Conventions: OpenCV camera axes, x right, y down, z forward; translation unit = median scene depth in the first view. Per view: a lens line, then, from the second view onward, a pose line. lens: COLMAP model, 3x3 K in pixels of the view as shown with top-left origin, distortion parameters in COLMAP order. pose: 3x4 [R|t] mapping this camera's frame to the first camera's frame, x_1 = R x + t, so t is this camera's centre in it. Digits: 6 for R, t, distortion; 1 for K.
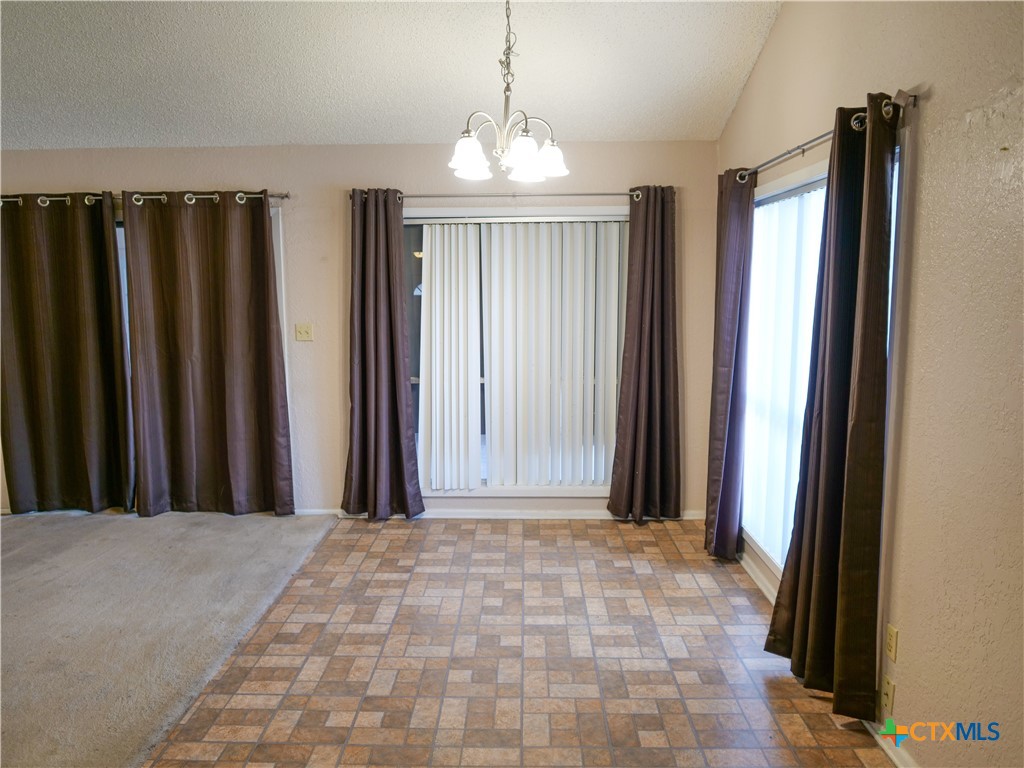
lens RADIAL K [[739.4, 0, 507.0], [0, 739.4, 384.2], [0, 0, 1]] dist [-0.018608, 0.000589]
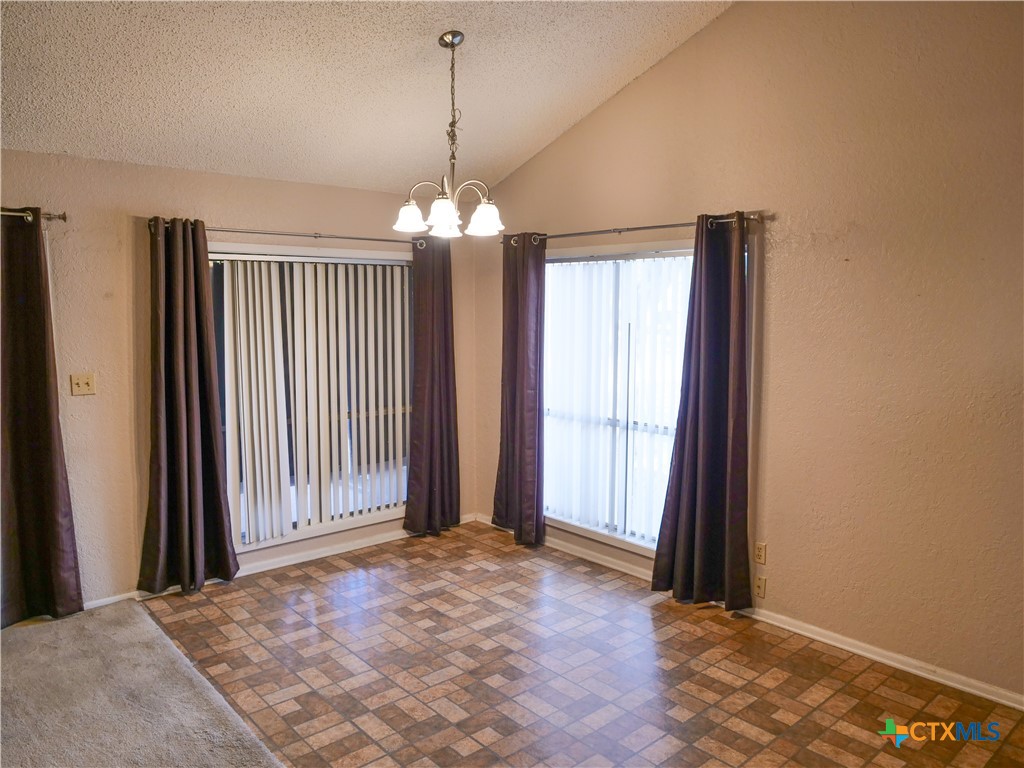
lens RADIAL K [[739.4, 0, 507.0], [0, 739.4, 384.2], [0, 0, 1]] dist [-0.018608, 0.000589]
pose [[0.735975, -0.065263, 0.673855, -0.487855], [0.084366, 0.996425, 0.004360, -0.035335], [-0.671731, 0.053642, 0.738850, 0.087062]]
